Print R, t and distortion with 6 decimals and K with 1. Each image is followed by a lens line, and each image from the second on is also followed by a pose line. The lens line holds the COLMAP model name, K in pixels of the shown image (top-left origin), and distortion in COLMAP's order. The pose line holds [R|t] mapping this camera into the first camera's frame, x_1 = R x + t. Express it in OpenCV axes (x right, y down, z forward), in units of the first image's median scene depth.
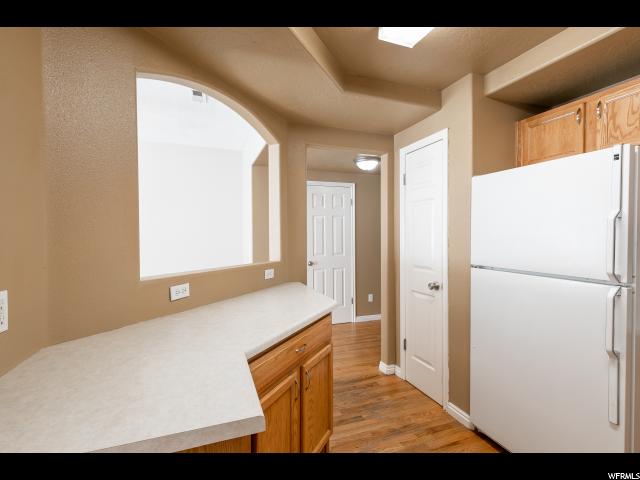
lens RADIAL K [[303.6, 0, 320.0], [0, 303.6, 240.0], [0, 0, 1]] dist [0.002067, -0.000104]
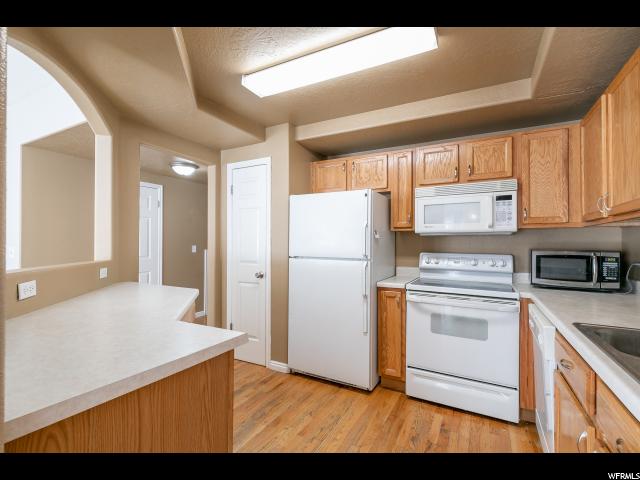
lens RADIAL K [[291.3, 0, 320.0], [0, 291.3, 240.0], [0, 0, 1]] dist [-0.000760, -0.000451]
pose [[0.760125, 0.014560, 0.649614, -0.262777], [0.000853, 0.999726, -0.023405, 0.034311], [-0.649777, 0.018344, 0.759904, -0.128491]]
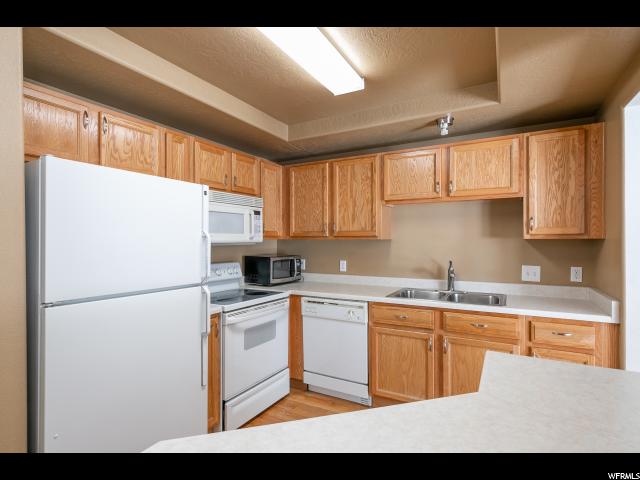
lens RADIAL K [[333.5, 0, 320.0], [0, 333.5, 240.0], [0, 0, 1]] dist [-0.002180, -0.000546]
pose [[-0.639250, 0.002728, 0.768994, -0.307610], [0.012123, 0.999905, 0.006531, -0.035160], [-0.768904, 0.013498, -0.639222, 0.911577]]
